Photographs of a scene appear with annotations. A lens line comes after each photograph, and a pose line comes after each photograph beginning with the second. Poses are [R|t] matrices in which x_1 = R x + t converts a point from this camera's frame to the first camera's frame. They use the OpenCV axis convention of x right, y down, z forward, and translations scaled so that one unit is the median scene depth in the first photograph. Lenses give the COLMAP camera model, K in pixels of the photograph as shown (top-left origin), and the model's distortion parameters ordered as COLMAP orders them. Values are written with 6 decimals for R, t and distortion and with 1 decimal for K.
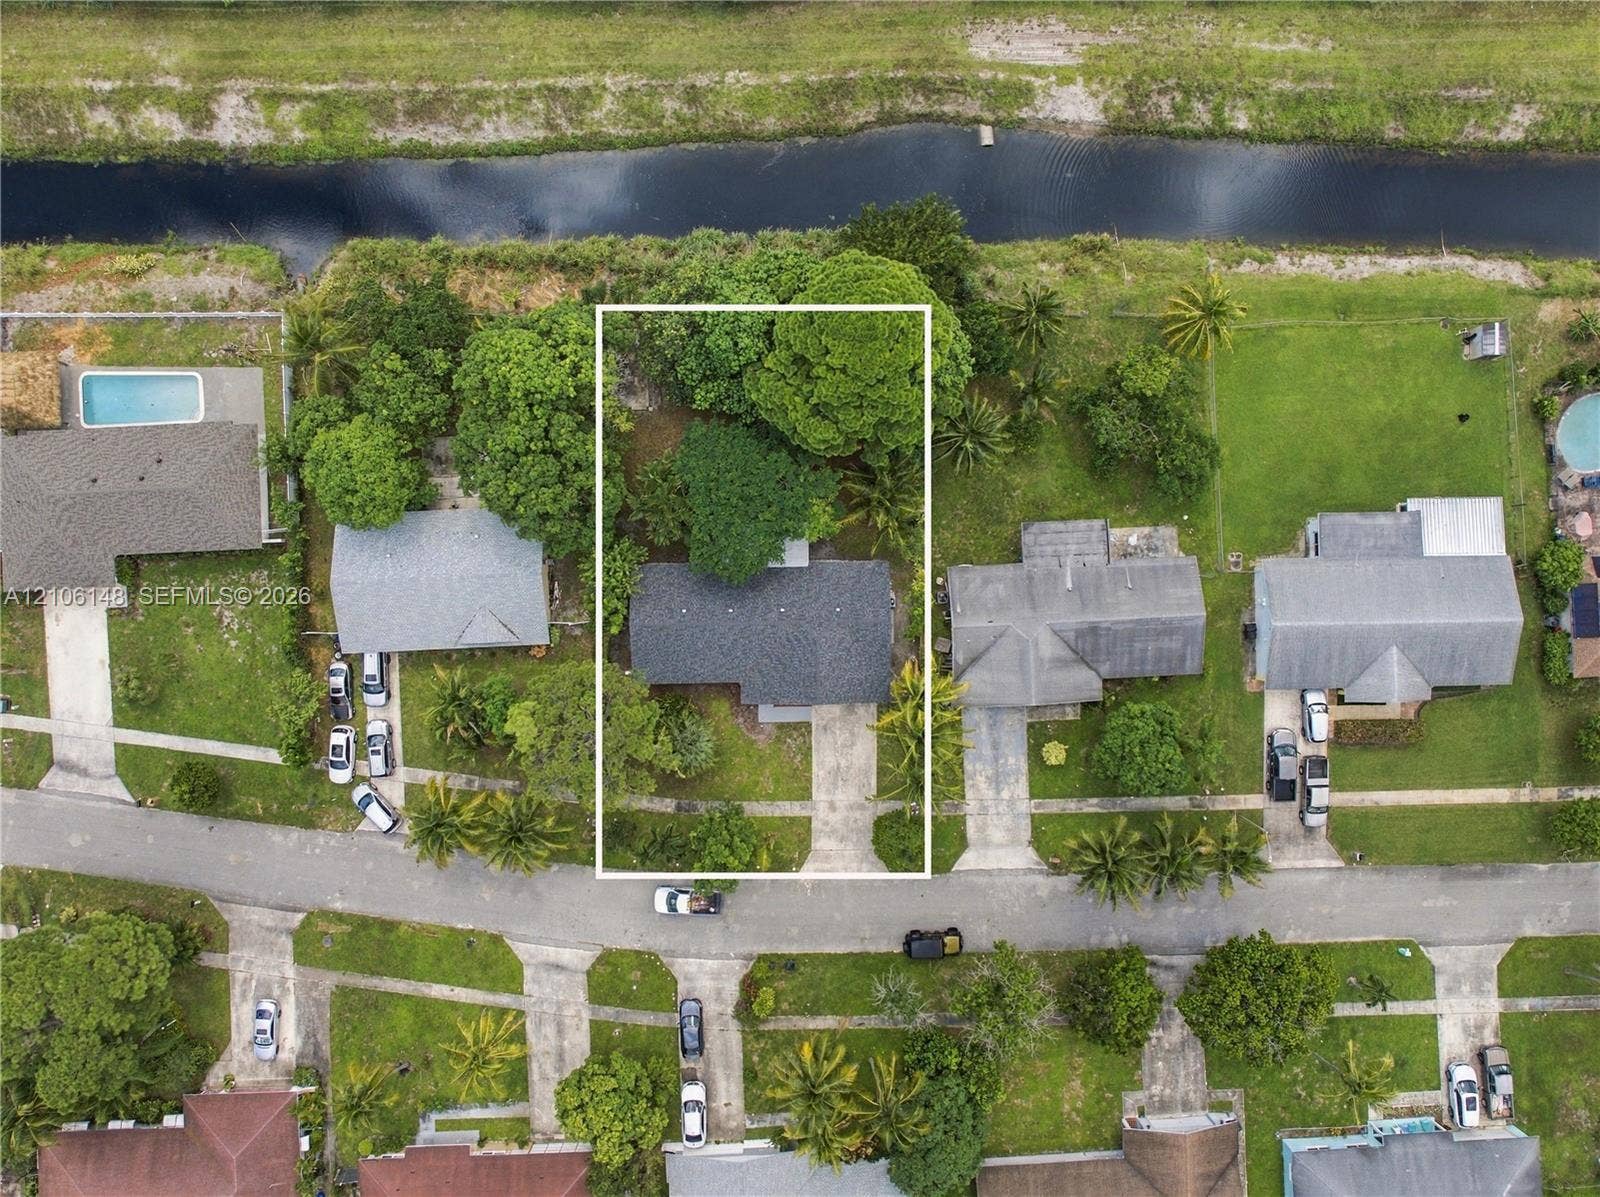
lens RADIAL K [[1127.6, 0, 806.0], [0, 1127.6, 591.0], [0, 0, 1]] dist [-0.029514, 0.002610]
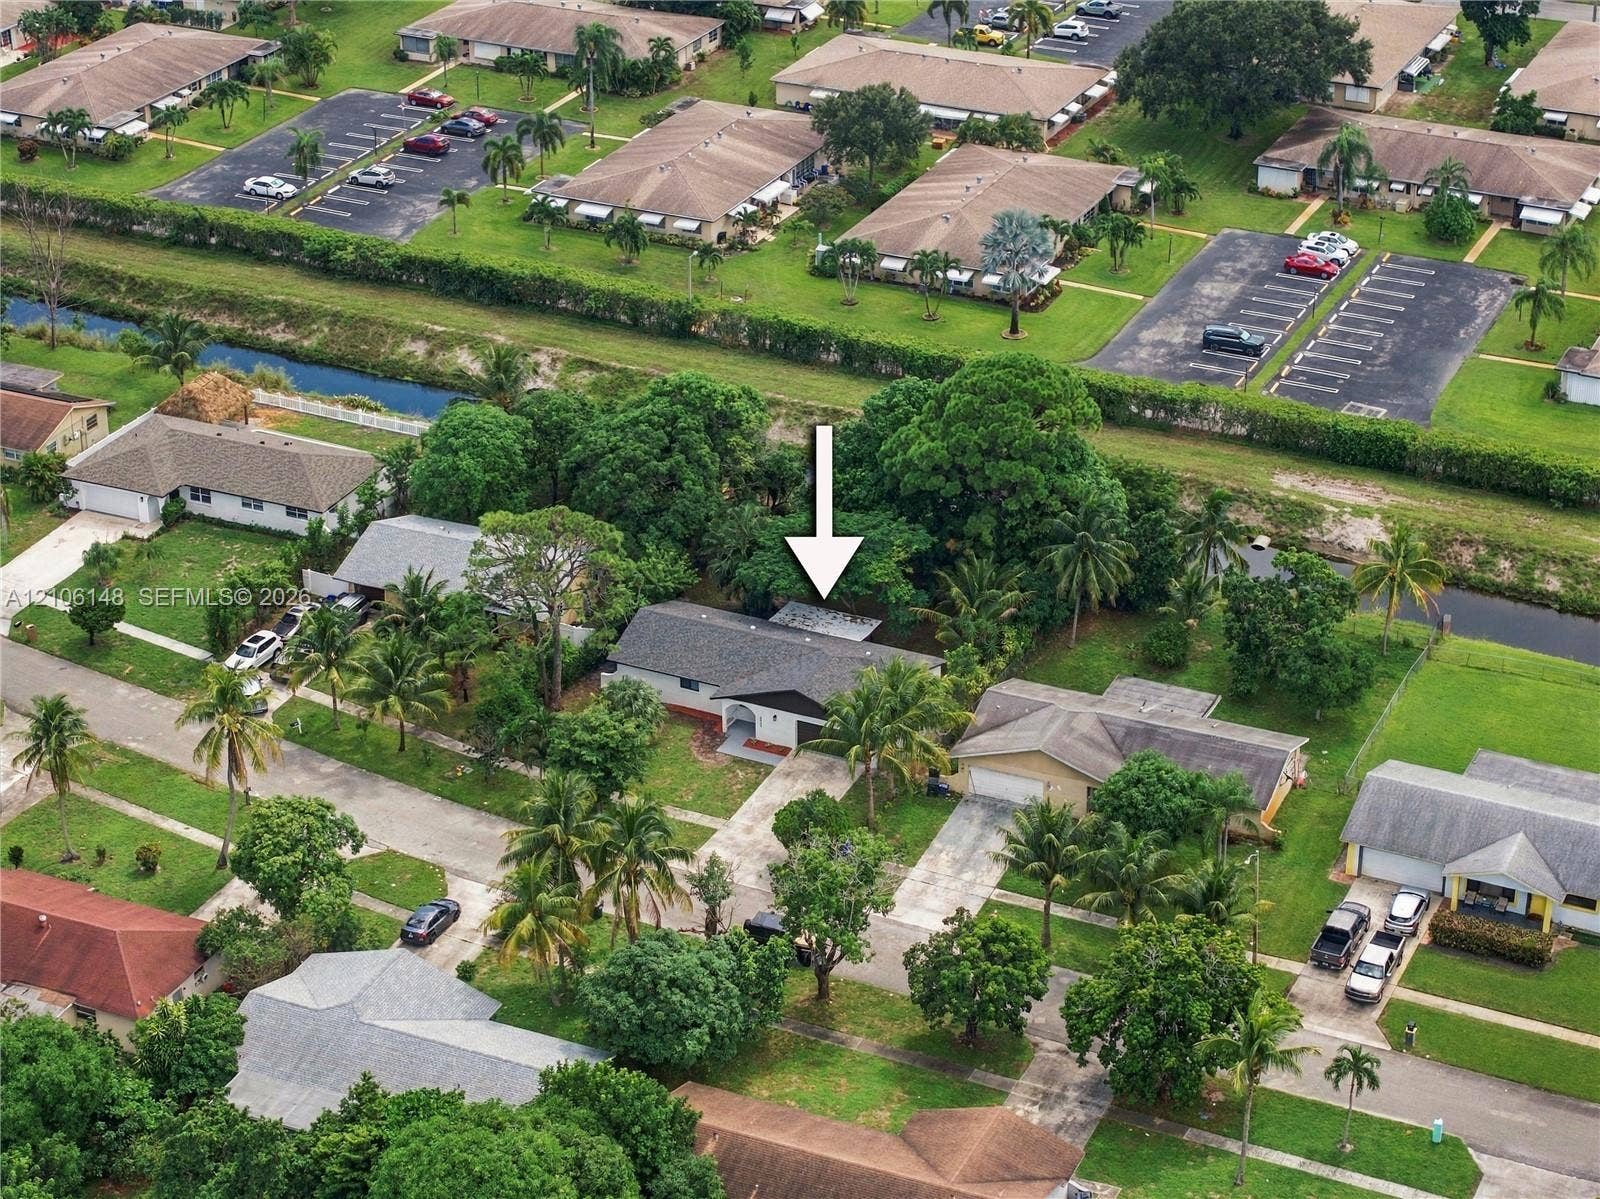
lens RADIAL K [[3224.8, 0, 800.0], [0, 3224.8, 599.5], [0, 0, 1]] dist [-0.111968, 0.467114]
pose [[0.892713, 0.197530, -0.405024, 0.888437], [-0.450374, 0.421061, -0.787319, 1.792922], [0.015020, 0.885262, 0.464849, -0.128997]]
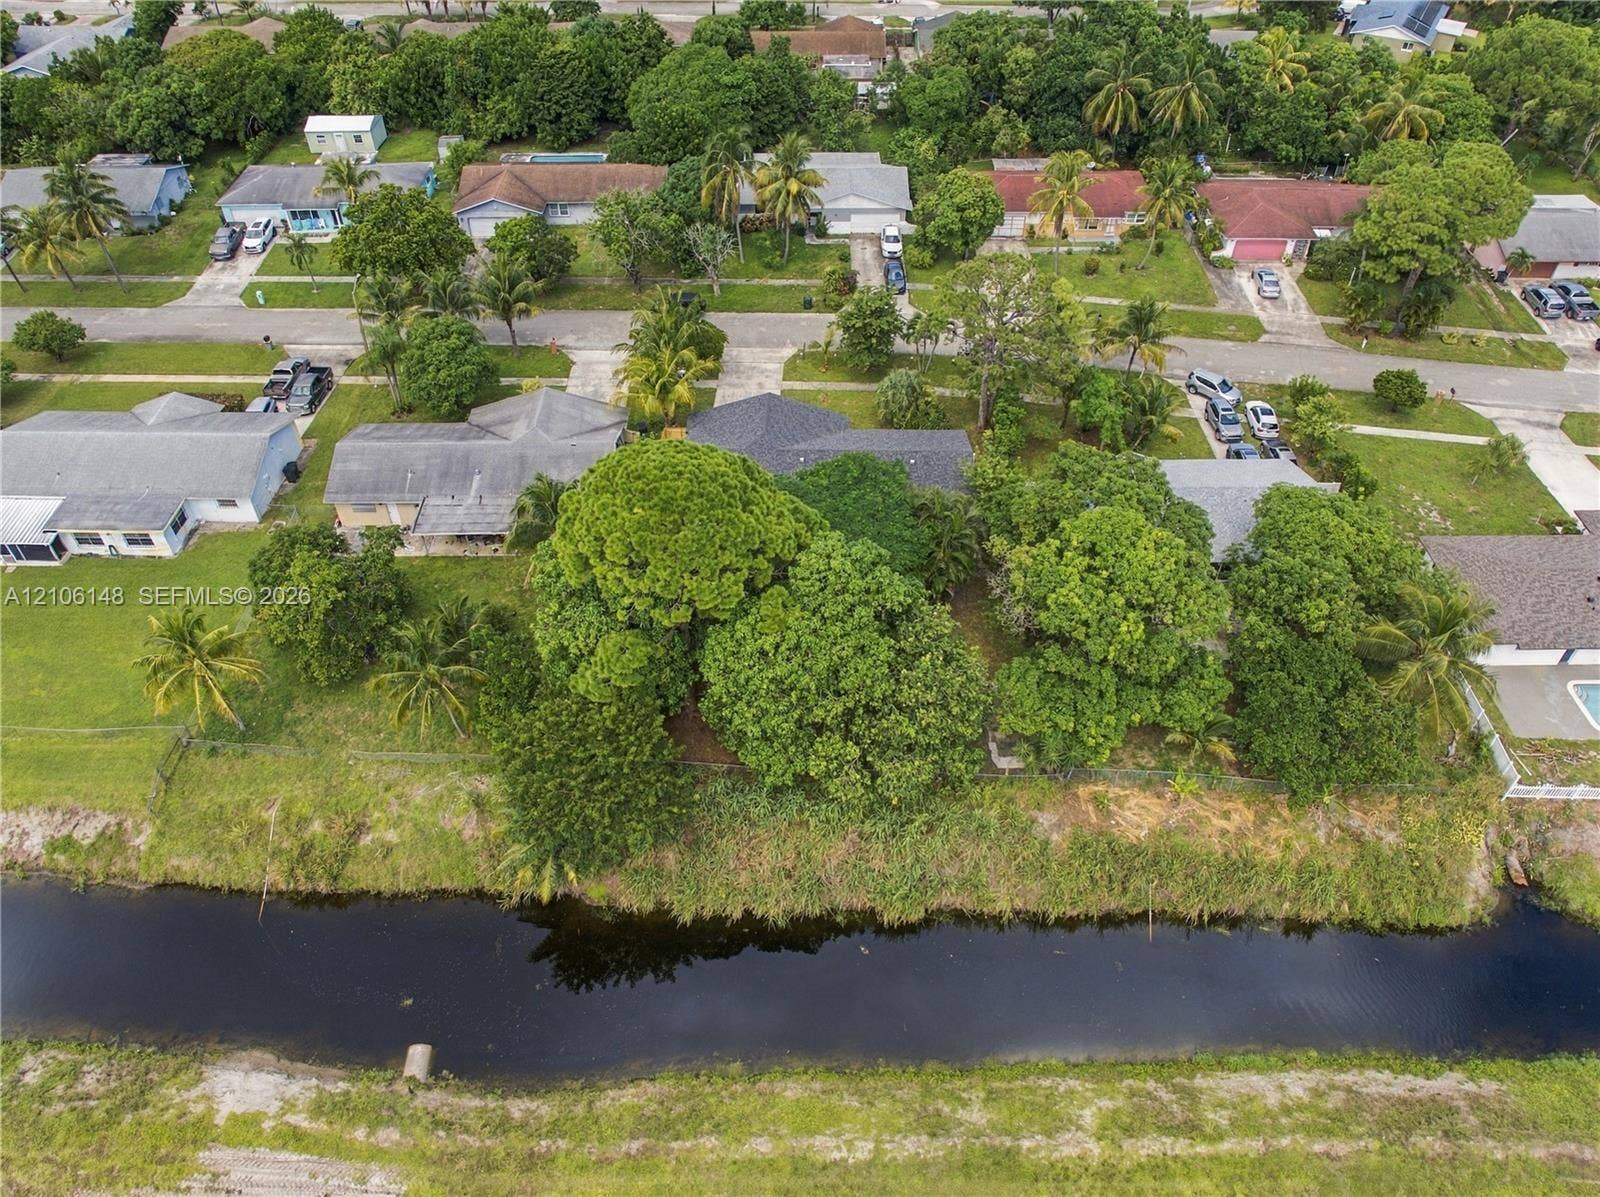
lens RADIAL K [[1127.6, 0, 806.0], [0, 1127.6, 591.0], [0, 0, 1]] dist [-0.029514, 0.002610]
pose [[-0.999343, -0.026073, 0.025158, -0.047211], [0.036167, -0.676371, 0.735673, -0.678080], [-0.002165, 0.736099, 0.676870, 0.449847]]
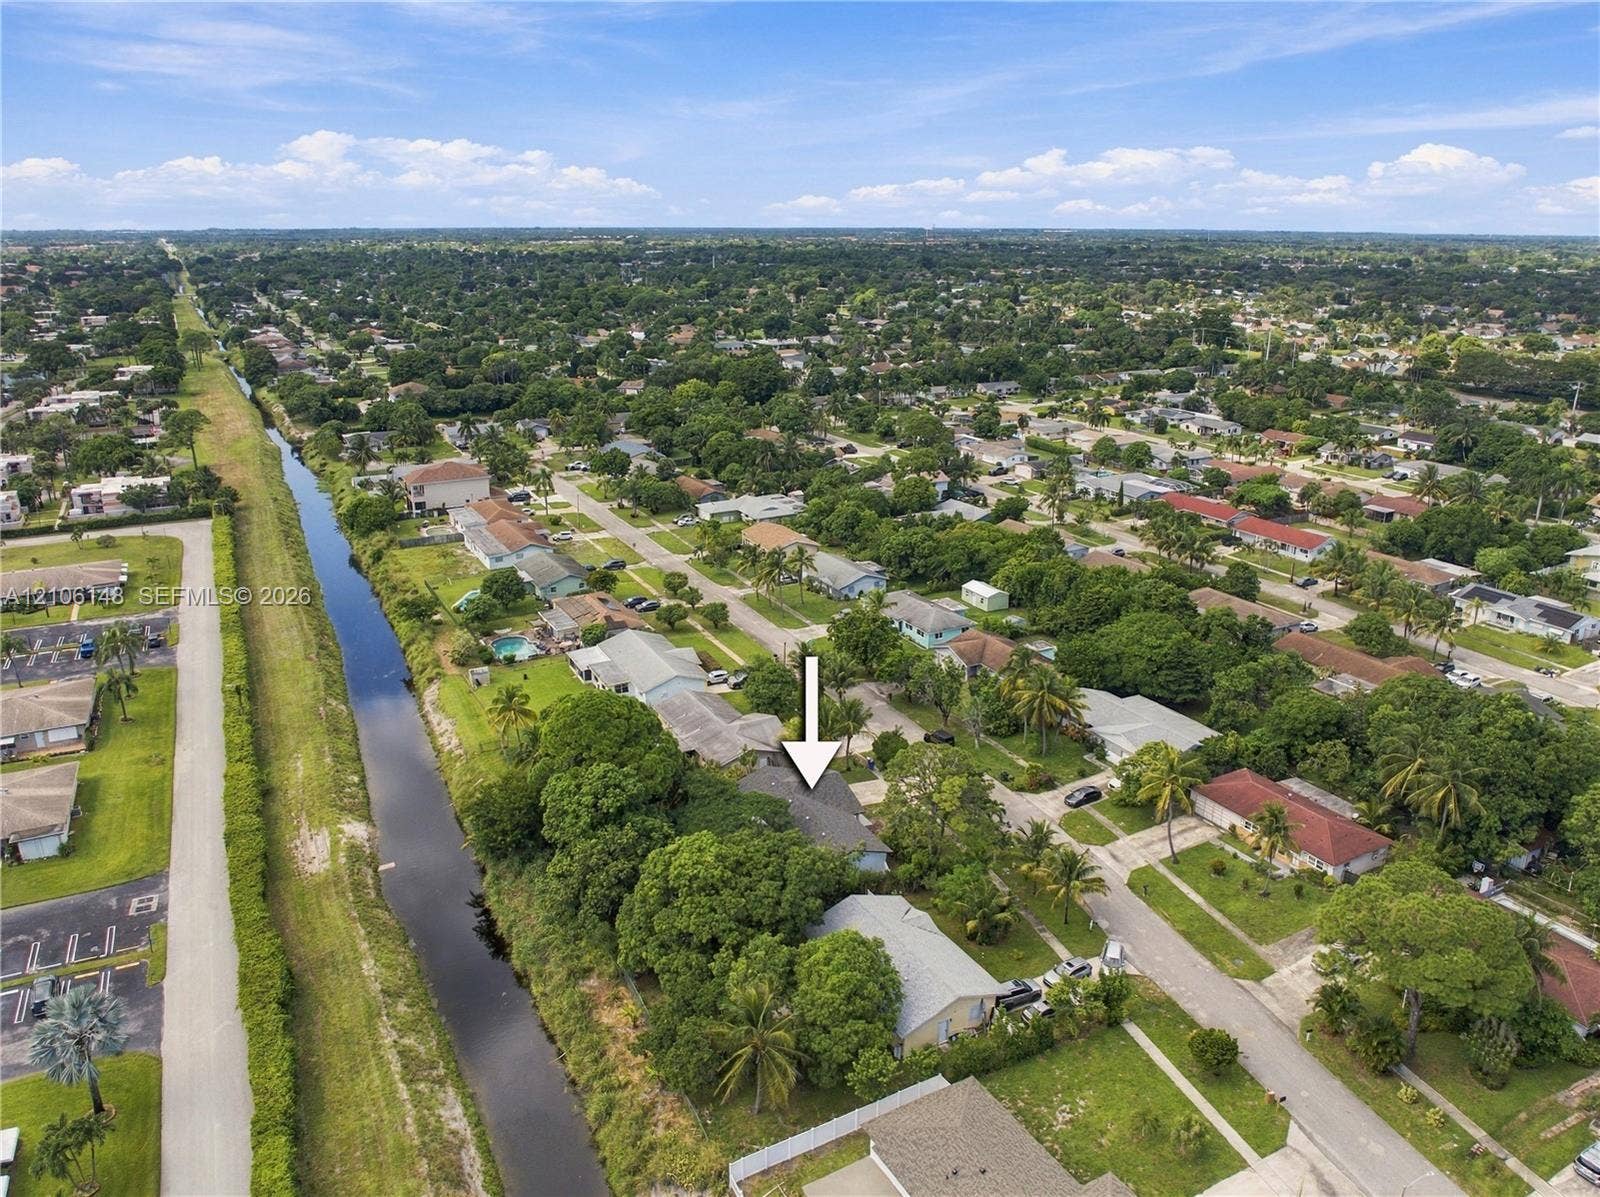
lens RADIAL K [[1127.6, 0, 806.0], [0, 1127.6, 591.0], [0, 0, 1]] dist [-0.029514, 0.002610]
pose [[-0.446009, -0.283737, 0.848864, -1.077116], [0.894840, -0.121908, 0.429417, -0.505108], [-0.018358, 0.951121, 0.308271, 0.313451]]
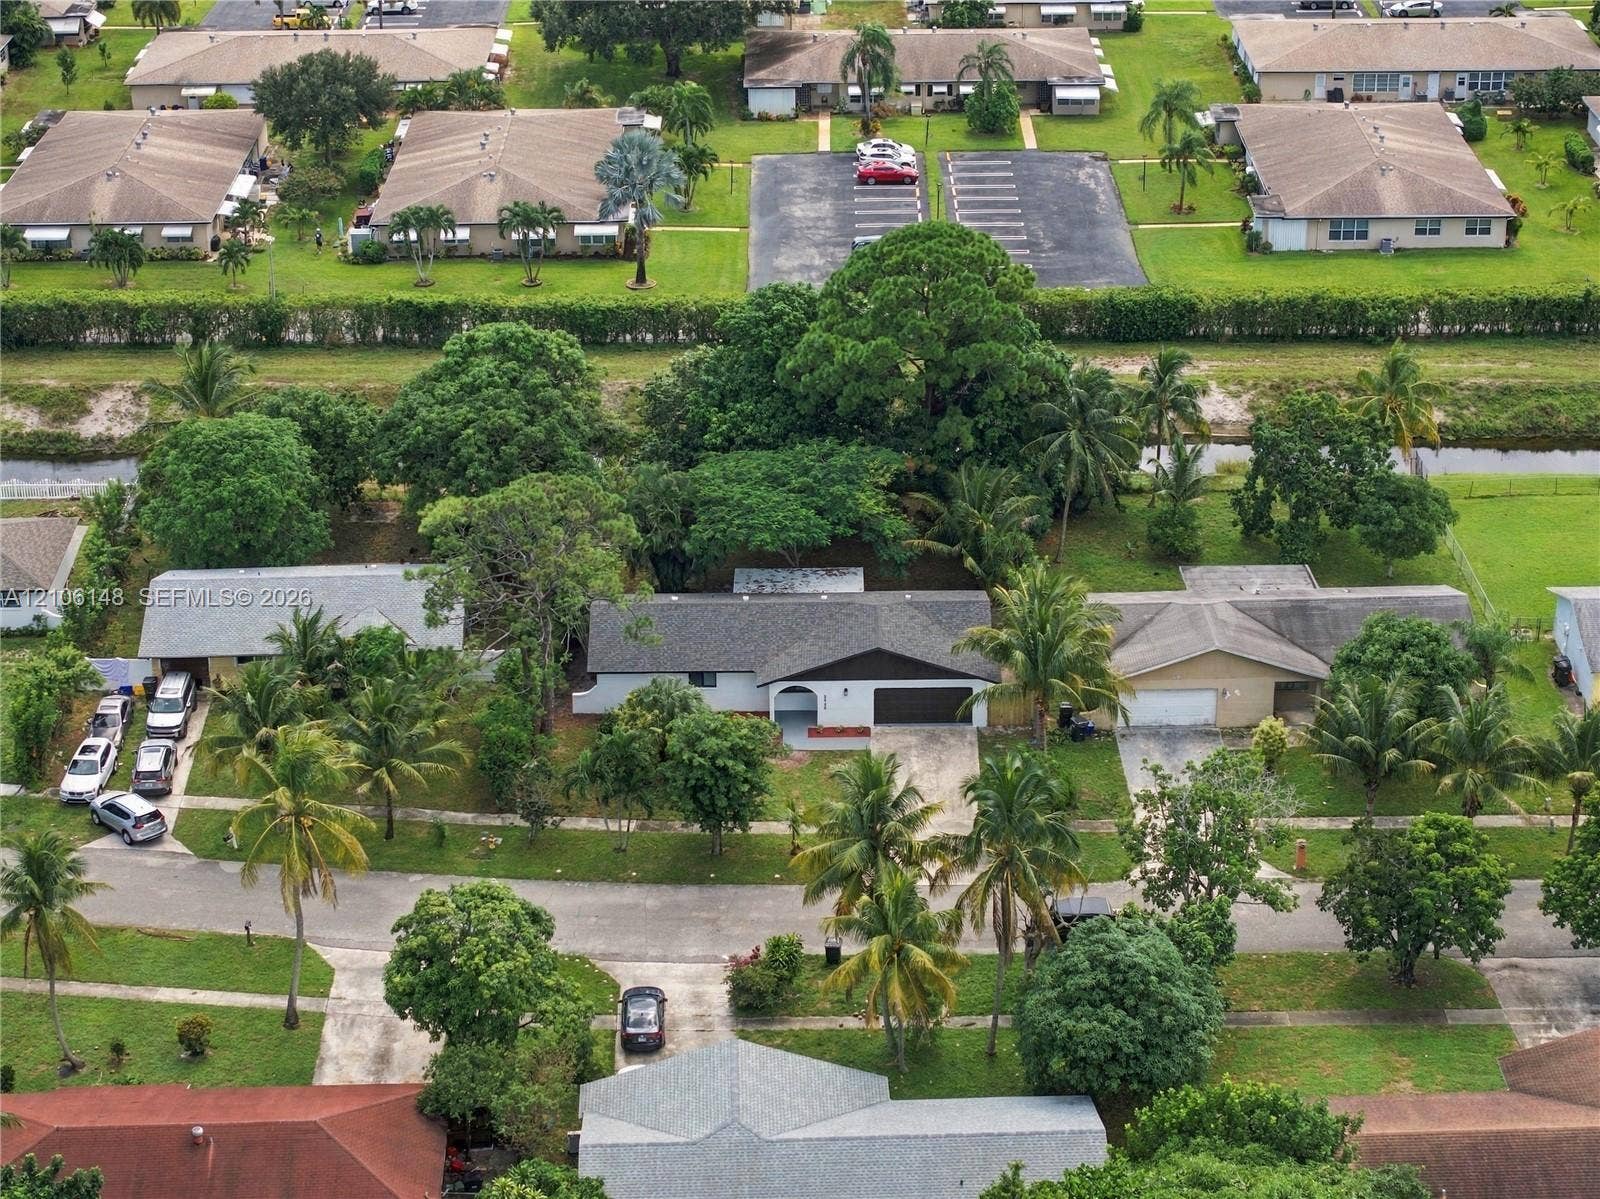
lens RADIAL K [[3224.8, 0, 800.0], [0, 3224.8, 599.5], [0, 0, 1]] dist [-0.111968, 0.467114]
pose [[0.999813, -0.005752, -0.018473, -0.000569], [-0.014271, 0.425480, -0.904855, 1.643464], [0.013064, 0.904950, 0.425318, 0.187380]]
